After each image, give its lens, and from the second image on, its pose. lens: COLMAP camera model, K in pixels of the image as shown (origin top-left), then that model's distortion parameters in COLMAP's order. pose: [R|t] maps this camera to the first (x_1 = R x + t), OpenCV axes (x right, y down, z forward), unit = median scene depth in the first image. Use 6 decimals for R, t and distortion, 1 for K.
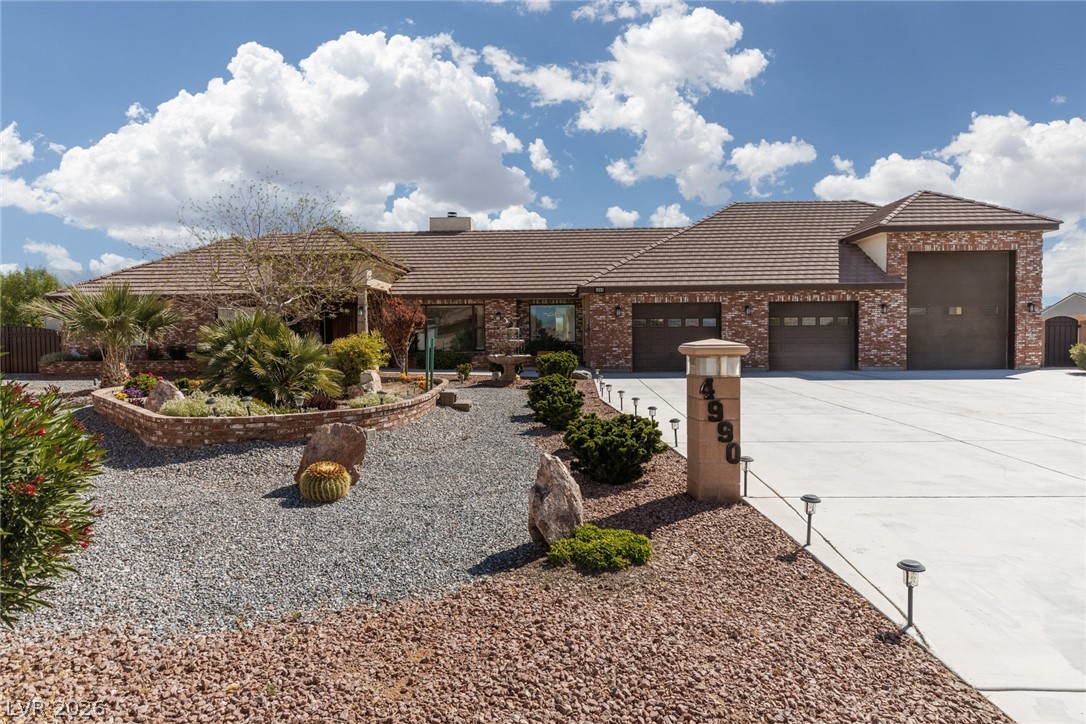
lens RADIAL K [[683.3, 0, 562.4], [0, 683.3, 359.3], [0, 0, 1]] dist [-0.006201, -0.000386]
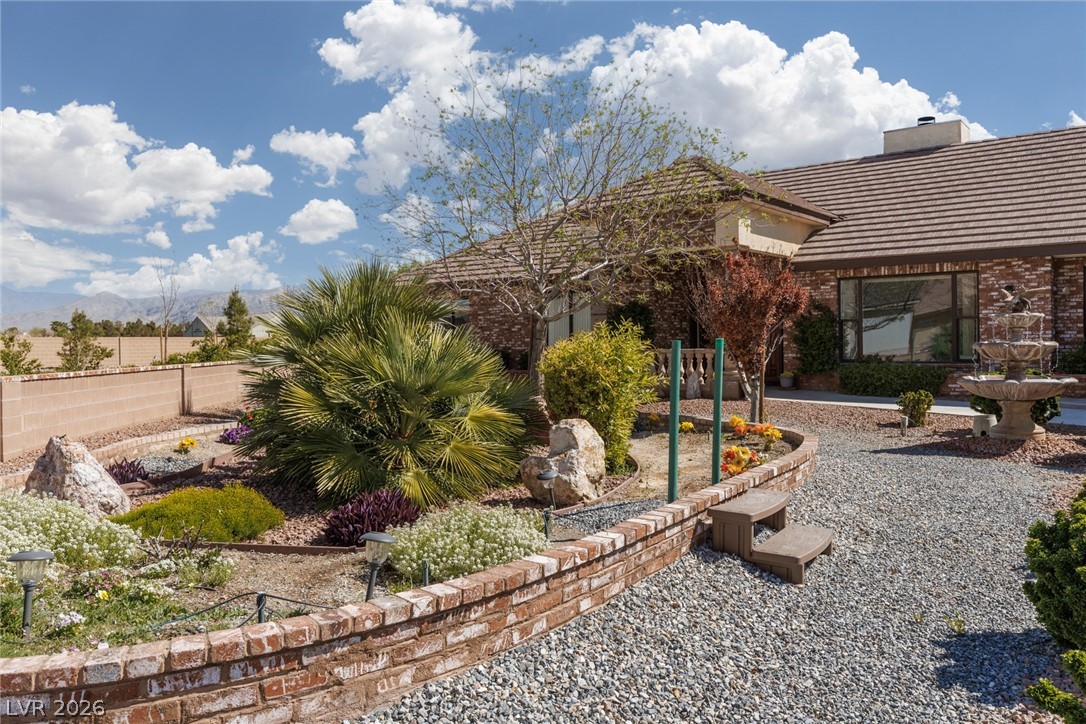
lens RADIAL K [[818.8, 0, 534.9], [0, 818.8, 355.7], [0, 0, 1]] dist [-0.008367, -0.000002]
pose [[0.794699, 0.009774, -0.606926, -0.006888], [-0.015075, 0.999880, -0.003637, -0.011185], [0.606817, 0.012040, 0.794750, 0.350777]]
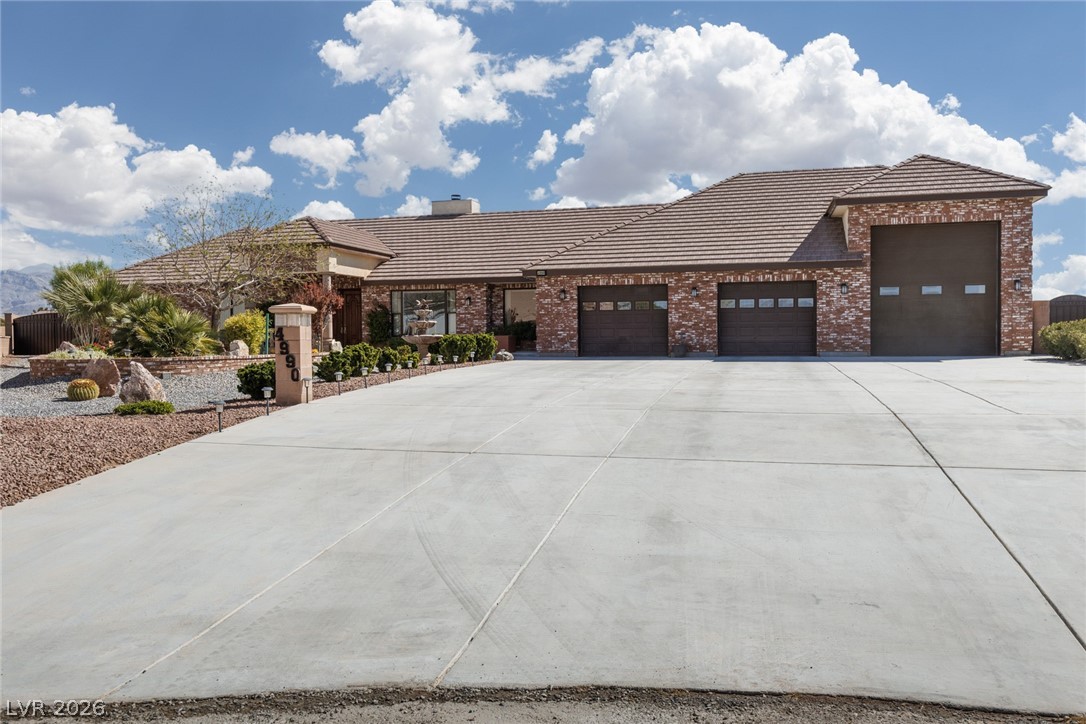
lens RADIAL K [[893.5, 0, 573.5], [0, 893.5, 370.6], [0, 0, 1]] dist [-0.005311, -0.006092]
pose [[0.972402, 0.010237, -0.233086, 0.398474], [-0.009086, 0.999941, 0.006013, 0.032165], [0.233134, -0.003730, 0.972437, -0.252599]]
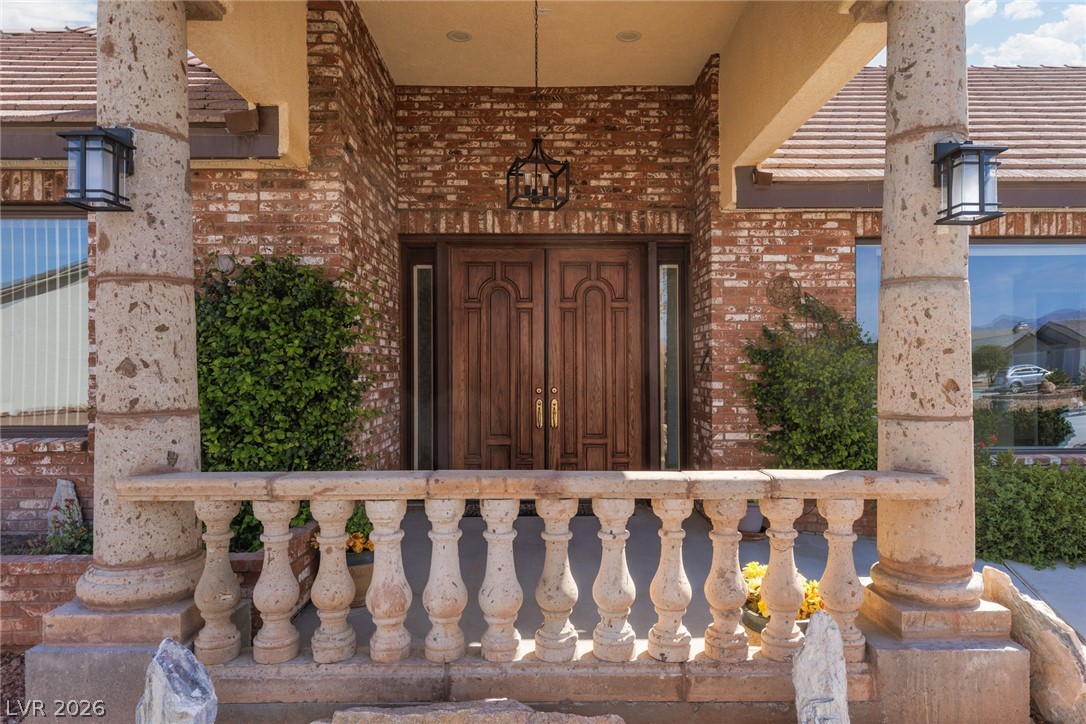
lens RADIAL K [[711.5, 0, 543.2], [0, 711.5, 369.4], [0, 0, 1]] dist [-0.004931, -0.000508]
pose [[0.999896, 0.006053, 0.013086, -0.356099], [-0.005821, 0.999827, -0.017683, -0.036932], [-0.013191, 0.017605, 0.999758, 0.864302]]
